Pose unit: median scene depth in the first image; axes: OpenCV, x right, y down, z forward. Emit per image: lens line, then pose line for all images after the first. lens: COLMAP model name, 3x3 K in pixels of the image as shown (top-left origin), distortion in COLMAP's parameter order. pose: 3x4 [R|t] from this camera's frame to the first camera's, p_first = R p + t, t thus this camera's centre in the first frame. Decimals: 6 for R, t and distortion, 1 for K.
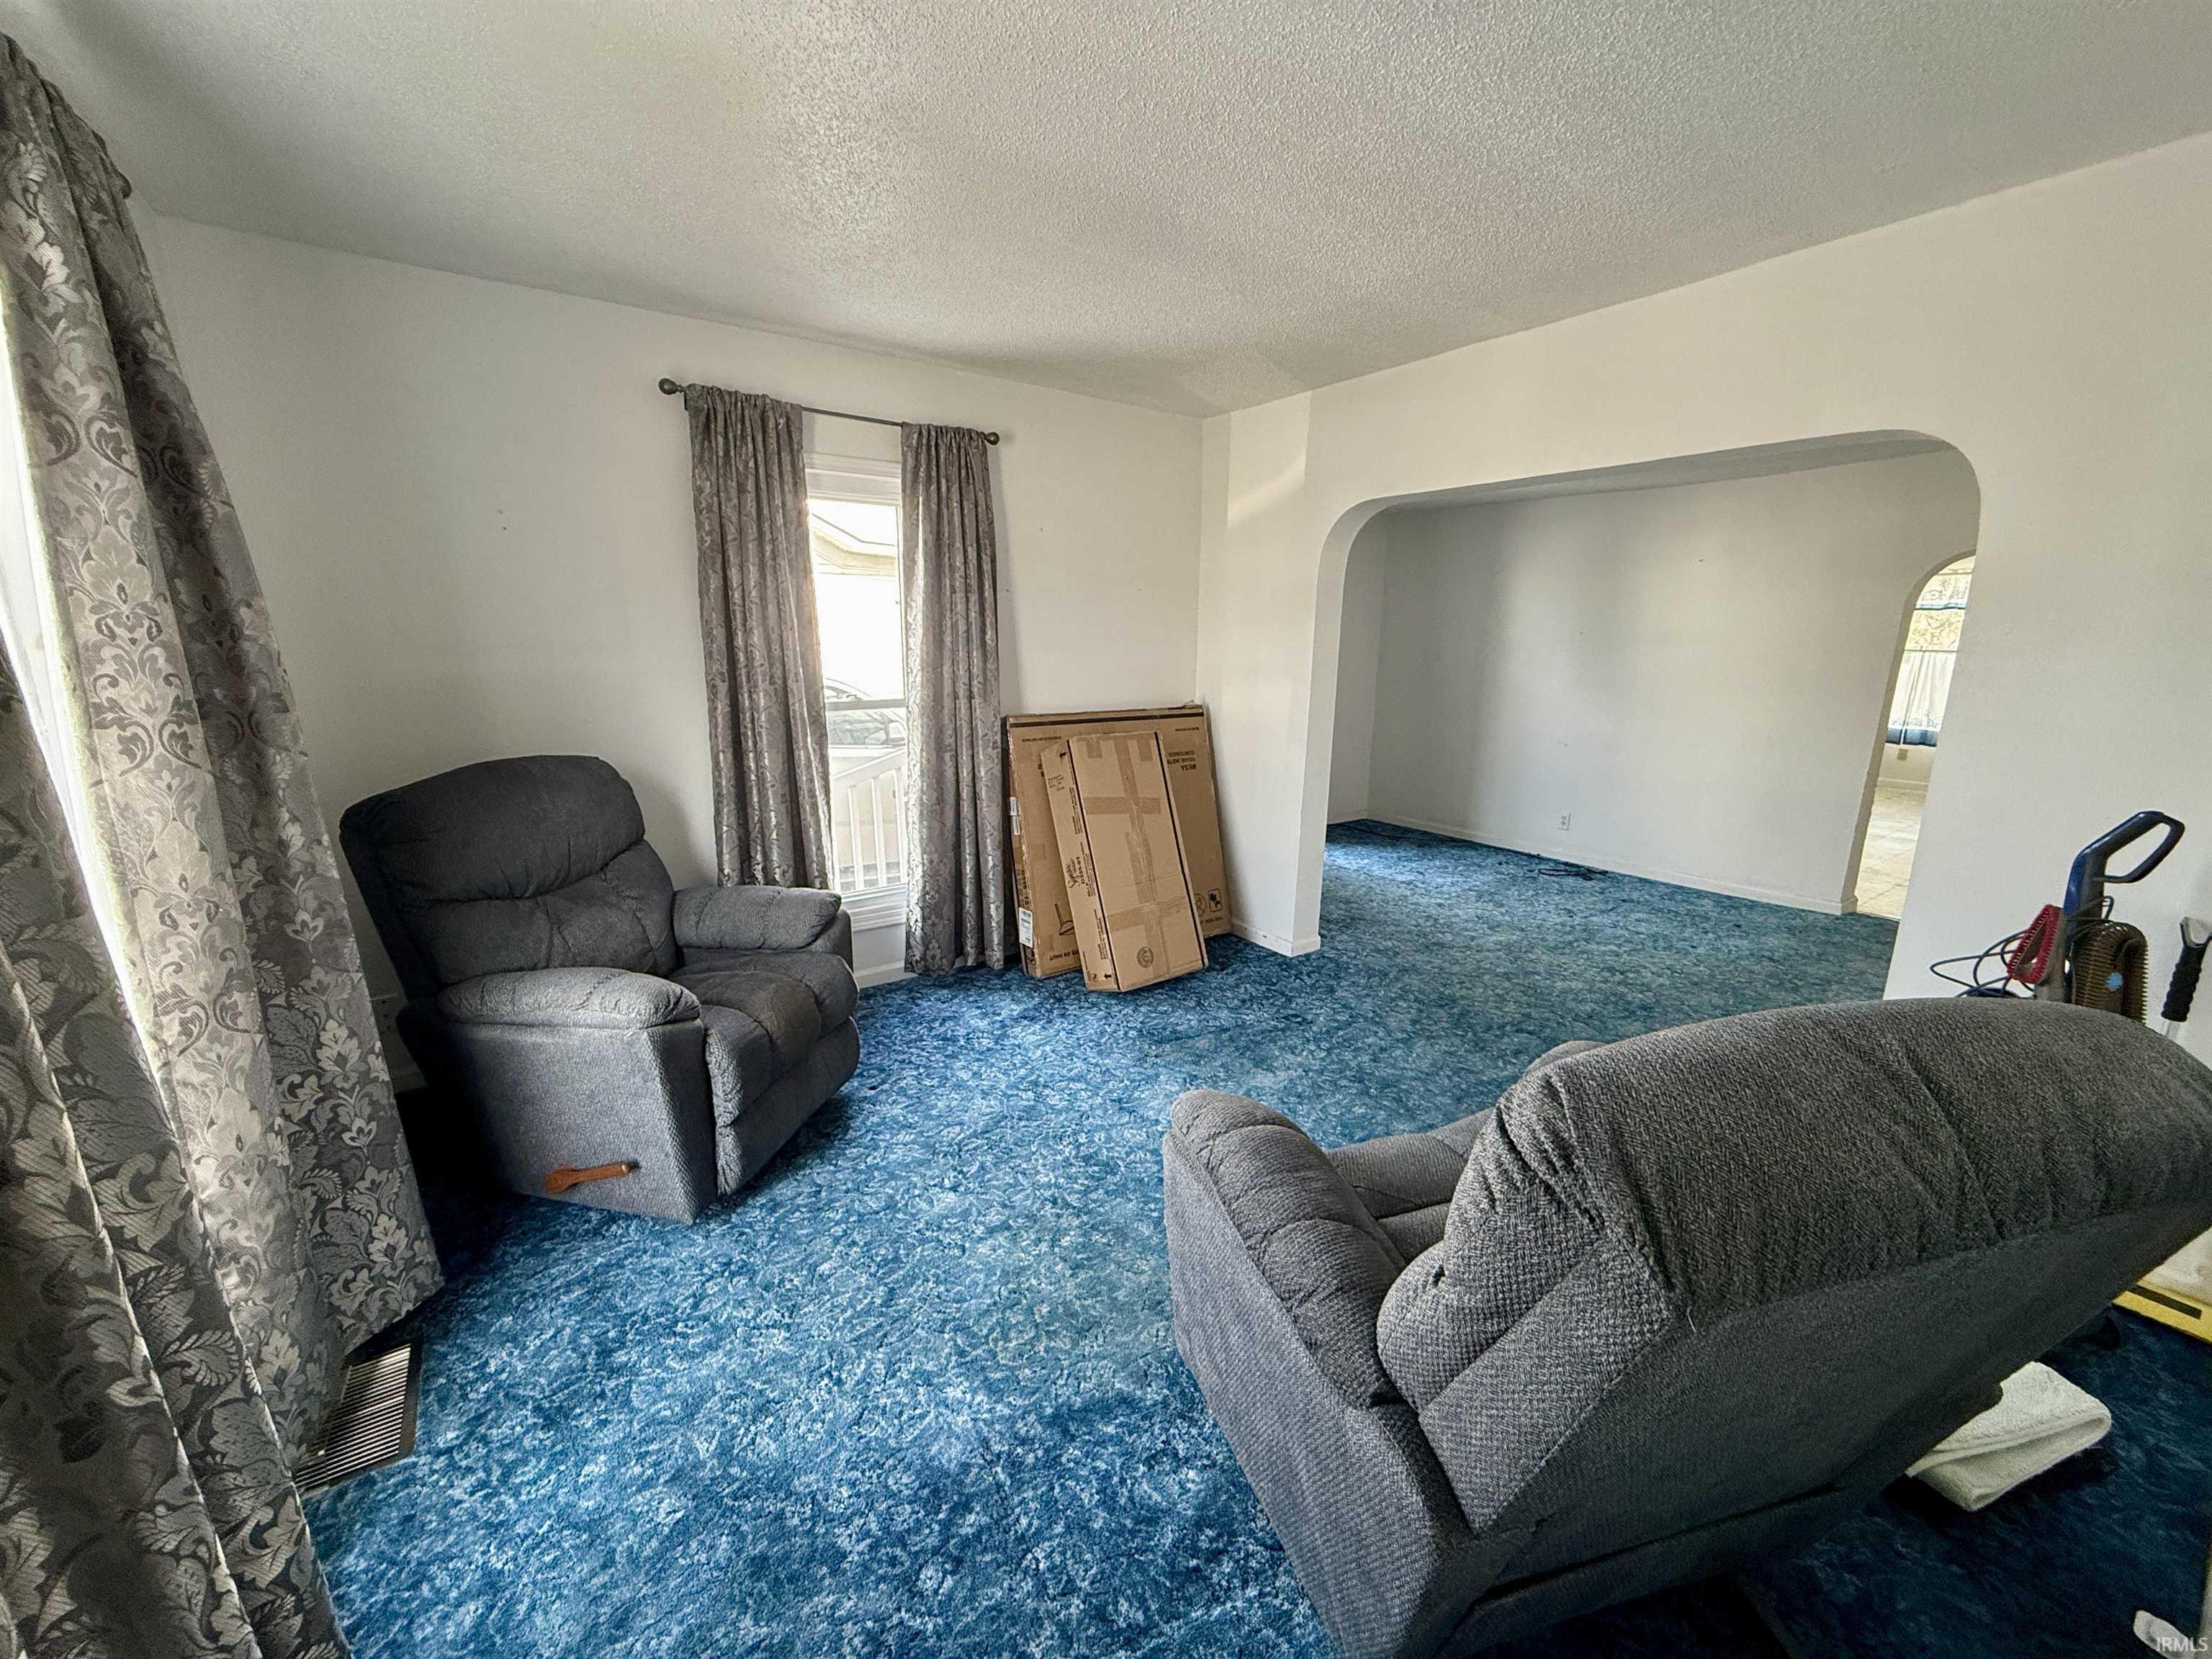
lens RADIAL K [[877.0, 0, 1102.8], [0, 877.0, 830.7], [0, 0, 1]] dist [0.000225, 0.000128]
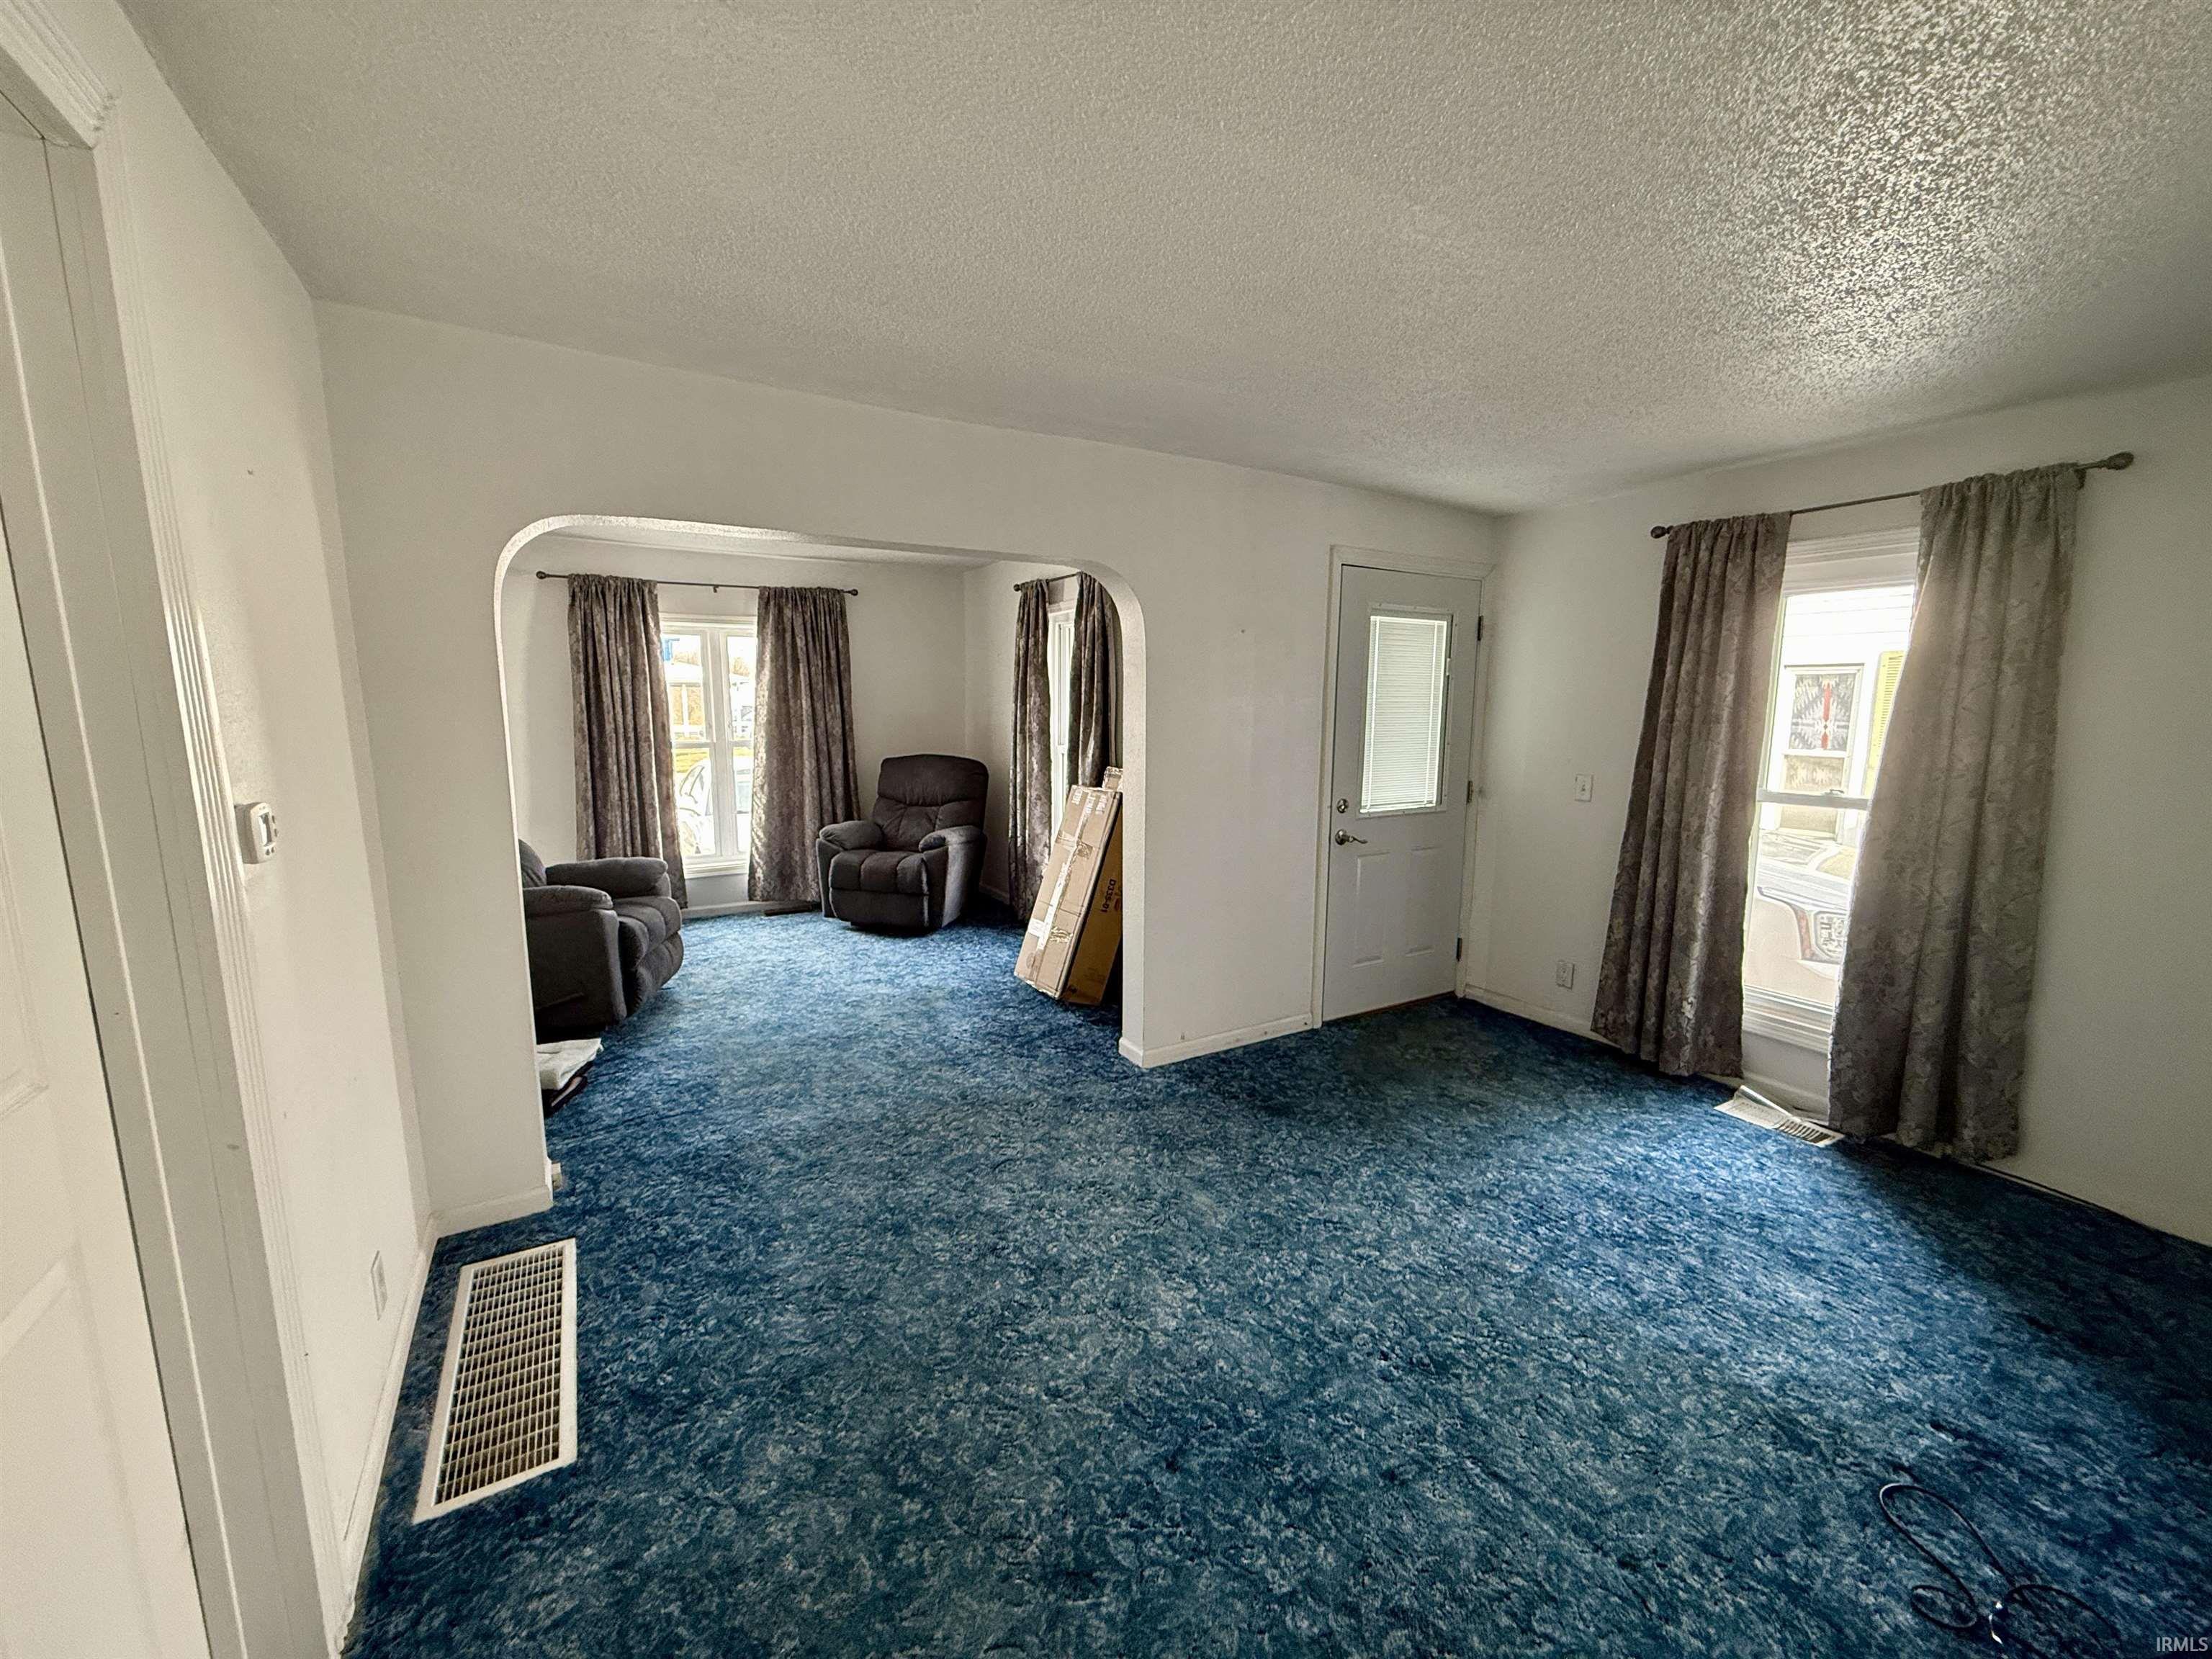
lens RADIAL K [[882.2, 0, 1106.0], [0, 882.2, 829.5], [0, 0, 1]] dist [0.000300, 0.000164]
pose [[-0.076616, 0.134107, -0.988001, 1.453361], [-0.220762, 0.964037, 0.147974, -0.281737], [0.972314, 0.229450, -0.044254, 1.294374]]
